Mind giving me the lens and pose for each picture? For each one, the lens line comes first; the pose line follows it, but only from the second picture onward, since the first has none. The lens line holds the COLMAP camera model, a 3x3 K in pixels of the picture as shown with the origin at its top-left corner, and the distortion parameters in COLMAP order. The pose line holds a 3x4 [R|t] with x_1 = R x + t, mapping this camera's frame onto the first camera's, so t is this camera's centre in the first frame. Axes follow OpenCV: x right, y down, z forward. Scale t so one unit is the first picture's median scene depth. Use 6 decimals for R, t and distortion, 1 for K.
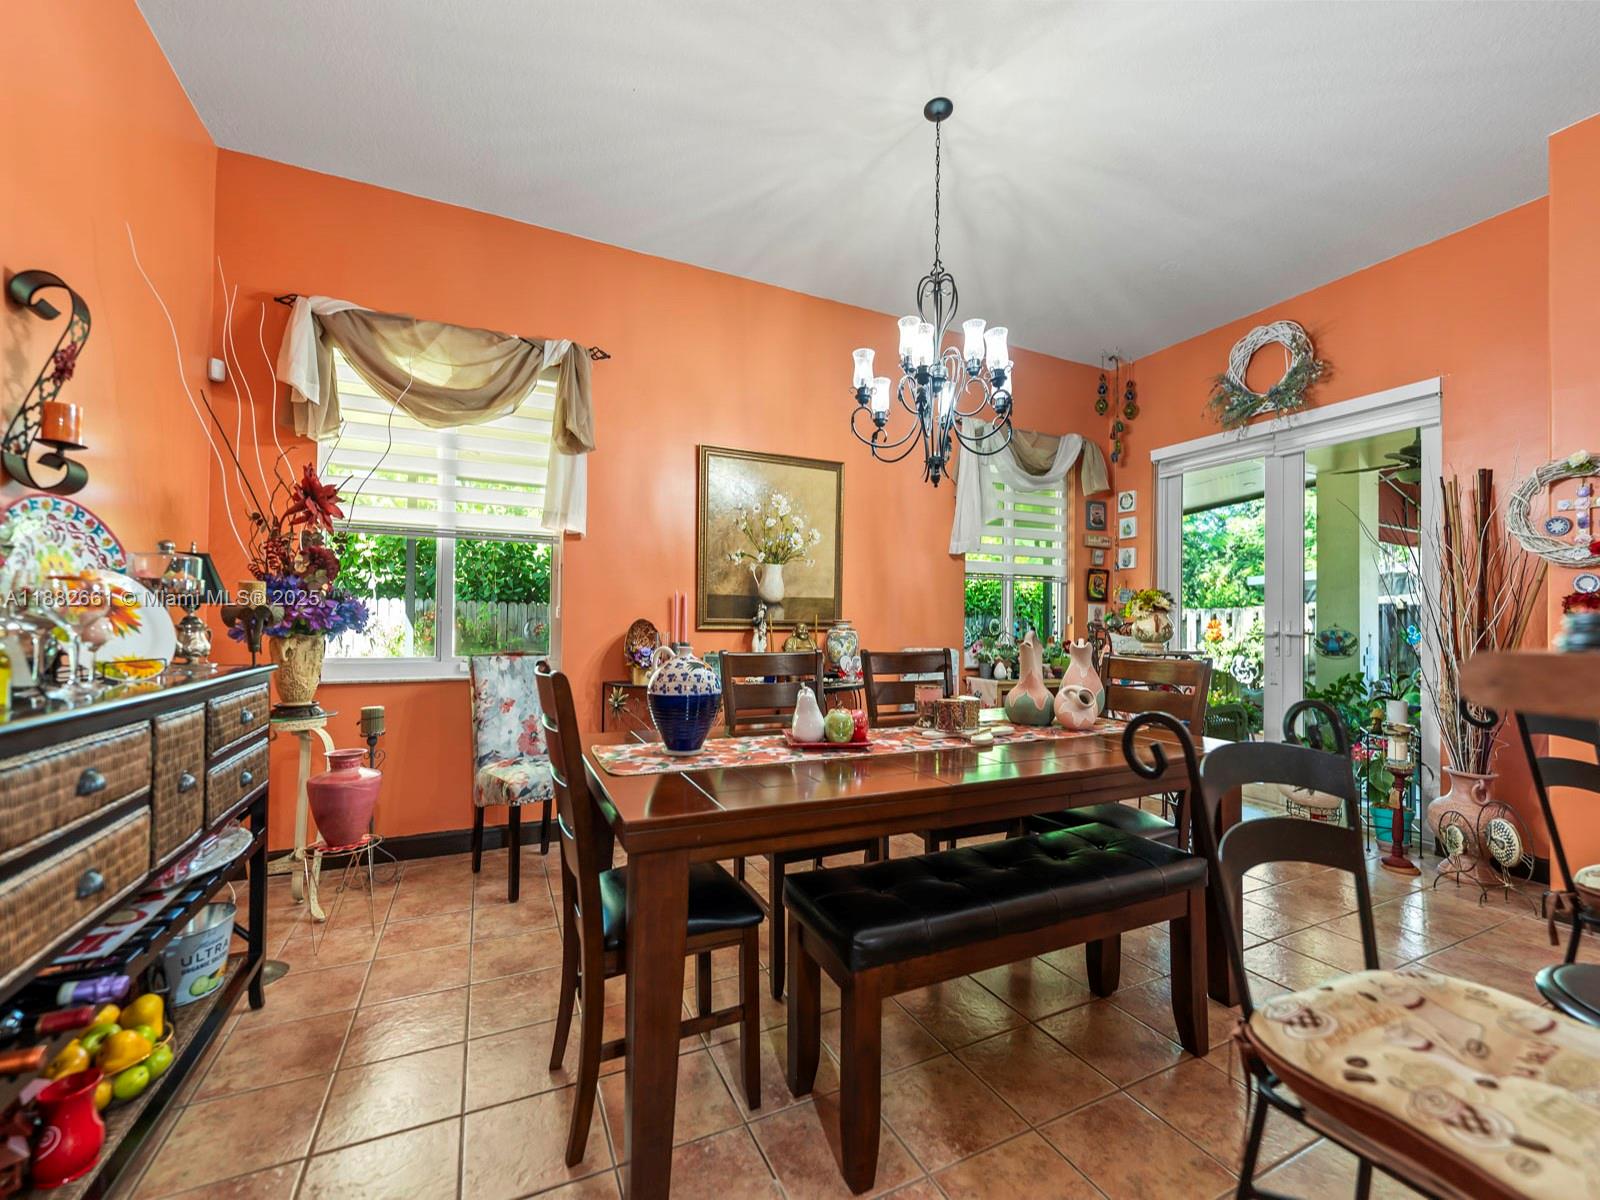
lens RADIAL K [[655.6, 0, 796.3], [0, 655.6, 613.7], [0, 0, 1]] dist [-0.003491, 0.000610]
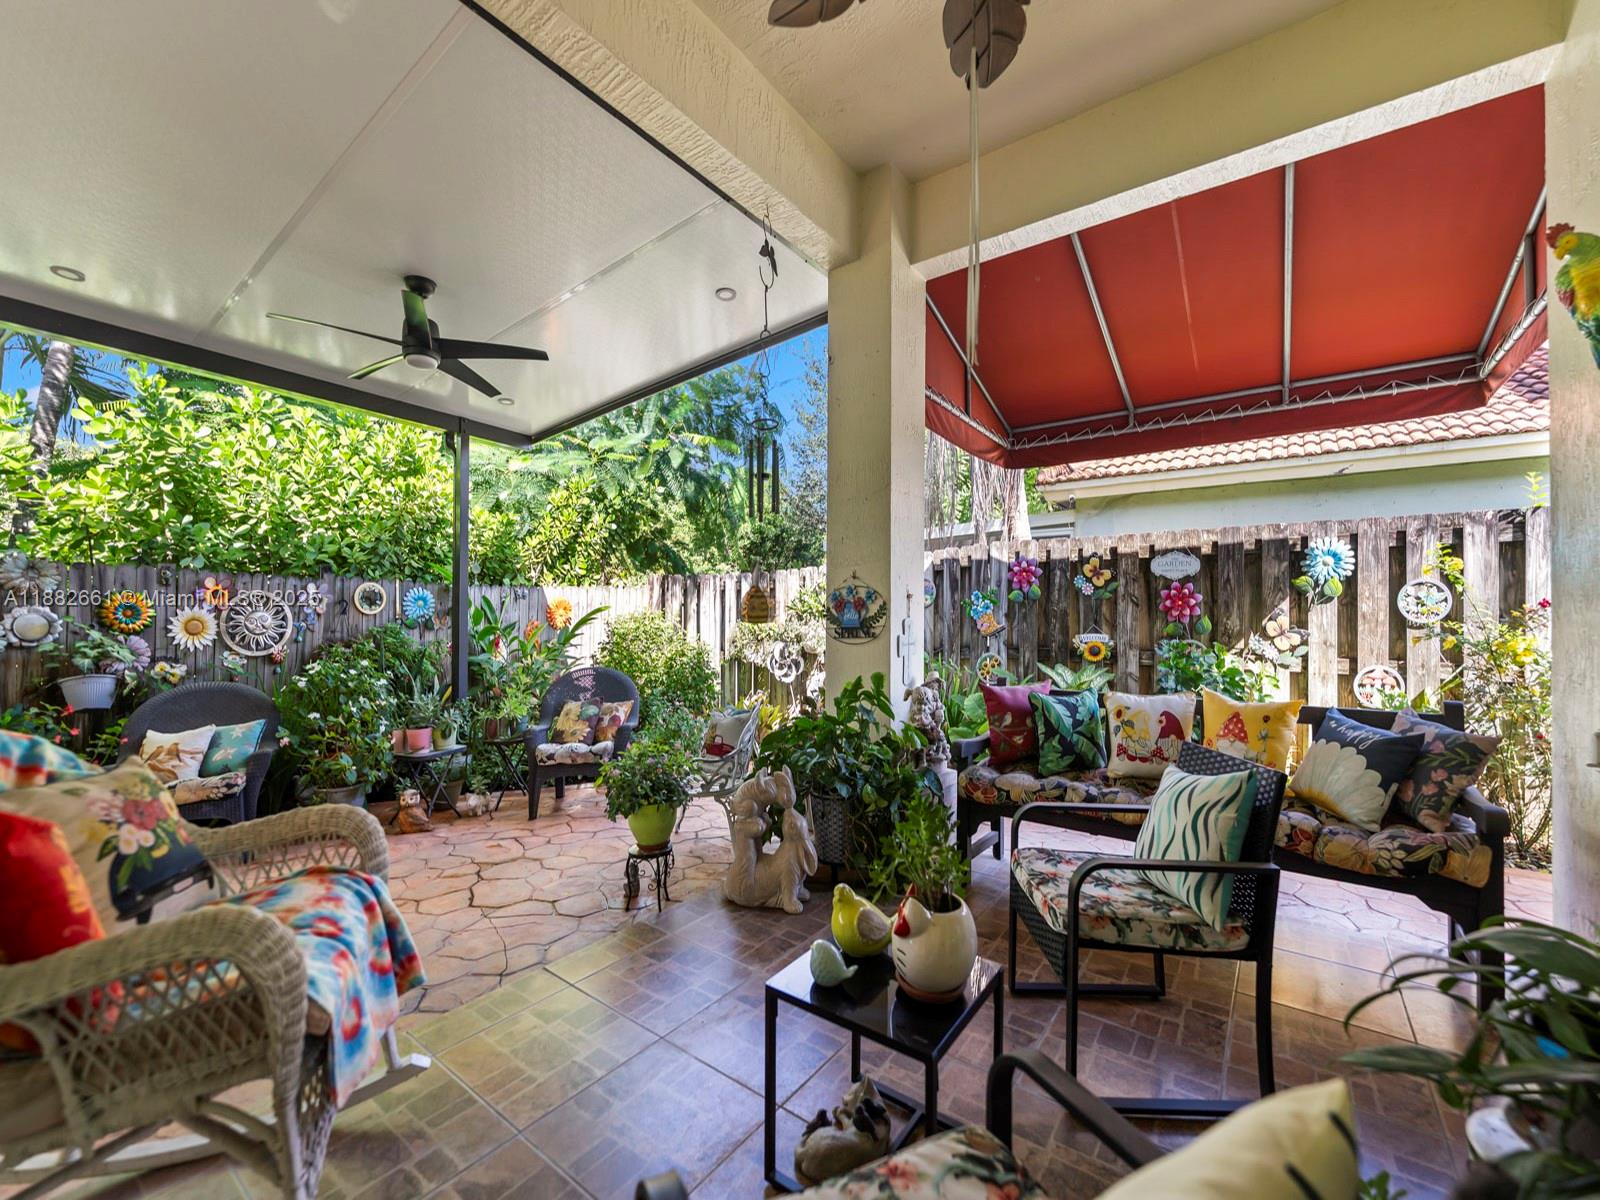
lens RADIAL K [[655.6, 0, 796.9], [0, 655.6, 609.2], [0, 0, 1]] dist [-0.003491, 0.000610]
pose [[0.890873, -0.003032, 0.454242, 0.181721], [0.000325, 0.999982, 0.006038, 0.012953], [-0.454252, -0.005231, 0.890858, 0.186896]]
